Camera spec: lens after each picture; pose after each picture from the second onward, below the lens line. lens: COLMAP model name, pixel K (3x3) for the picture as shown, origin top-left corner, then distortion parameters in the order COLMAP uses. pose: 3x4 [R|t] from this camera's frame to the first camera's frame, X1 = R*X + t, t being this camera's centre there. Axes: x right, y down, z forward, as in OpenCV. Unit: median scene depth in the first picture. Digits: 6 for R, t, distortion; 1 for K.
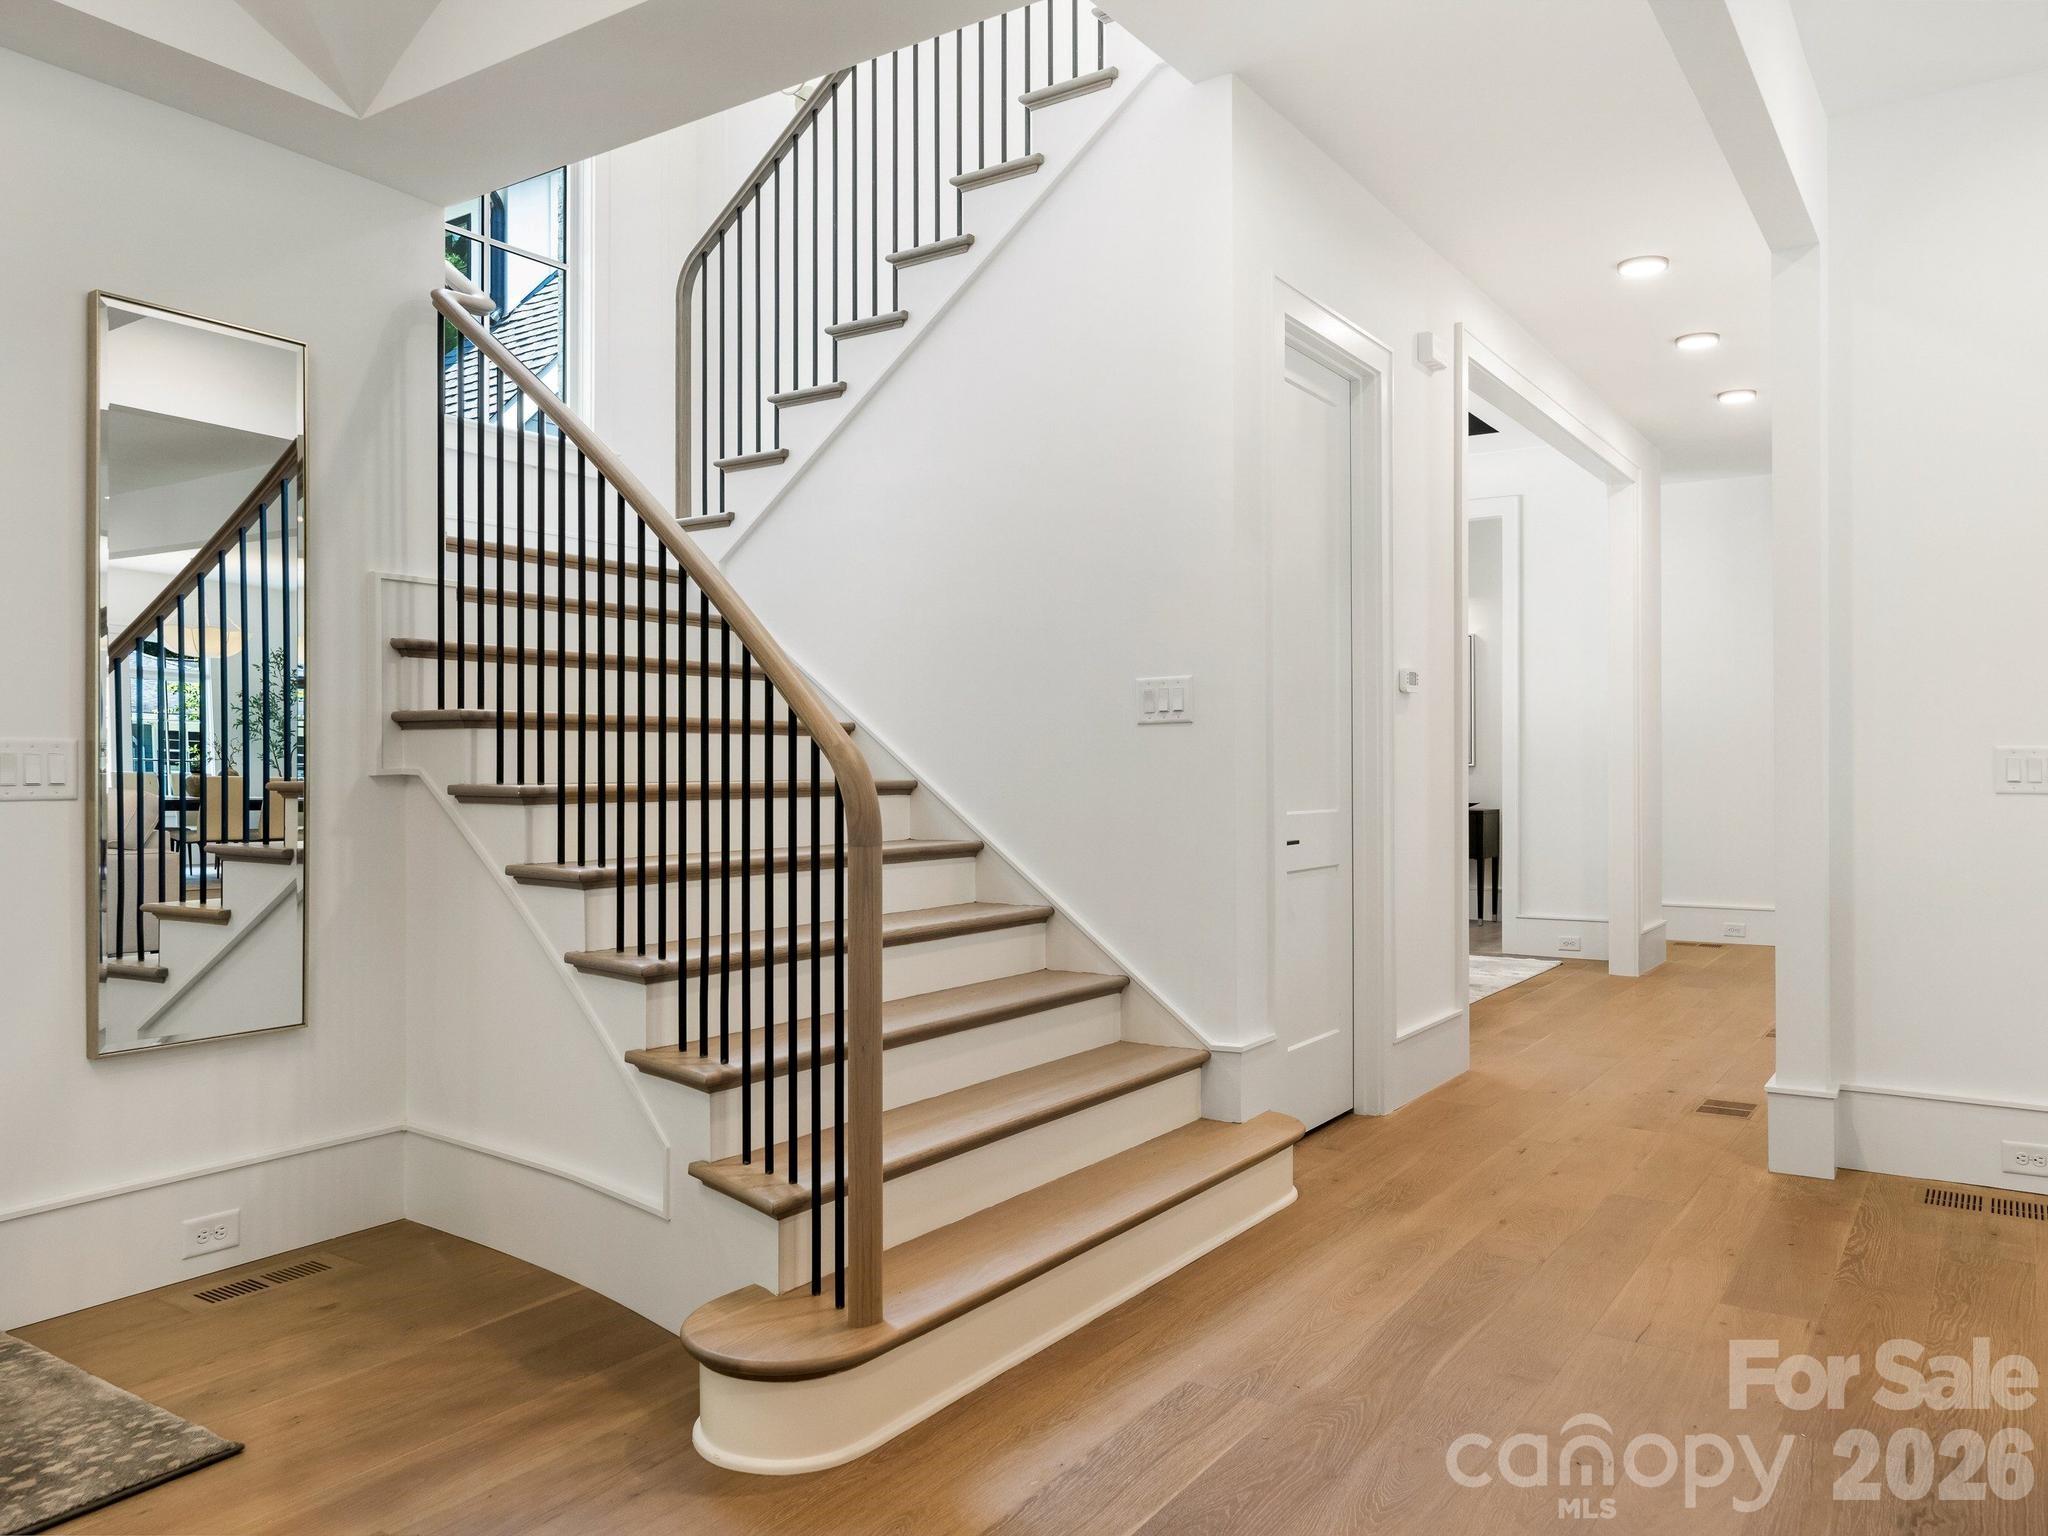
lens RADIAL K [[1433.8, 0, 1024.0], [0, 1433.8, 768.0], [0, 0, 1]] dist [0.000999, 0.001081]
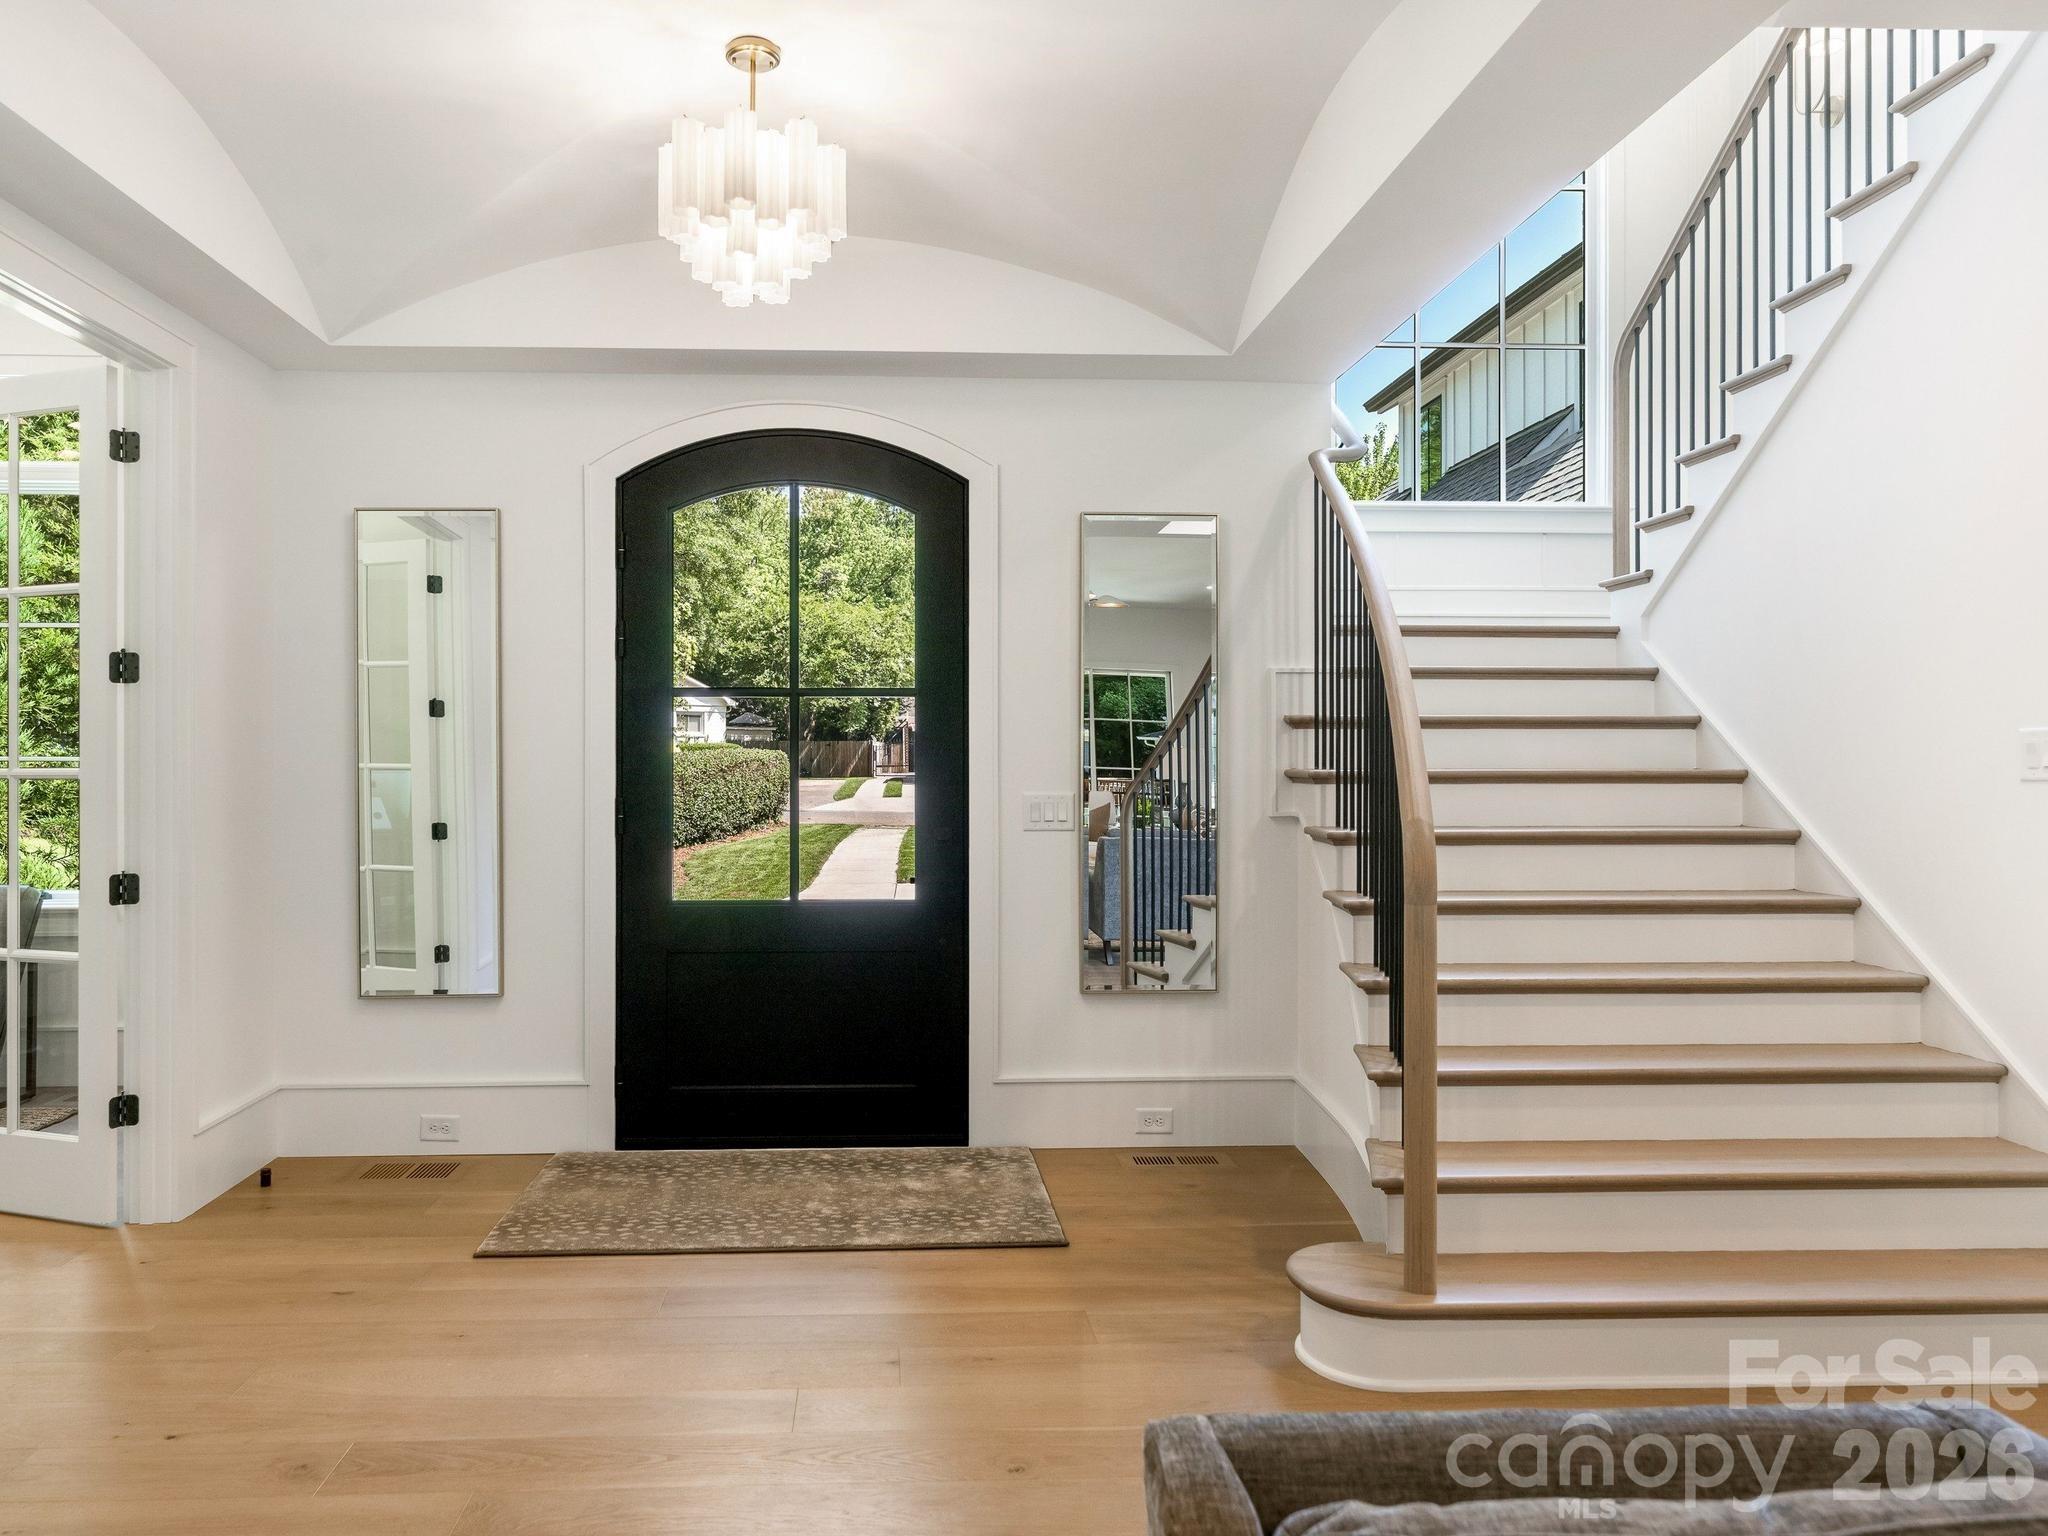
lens RADIAL K [[1364.2, 0, 1024.0], [0, 1364.2, 768.0], [0, 0, 1]] dist [-0.001515, -0.001962]
pose [[0.623842, 0.008104, -0.781508, 0.454590], [-0.005276, 0.999967, 0.006159, -0.052279], [0.781532, 0.000281, 0.623865, 0.002508]]
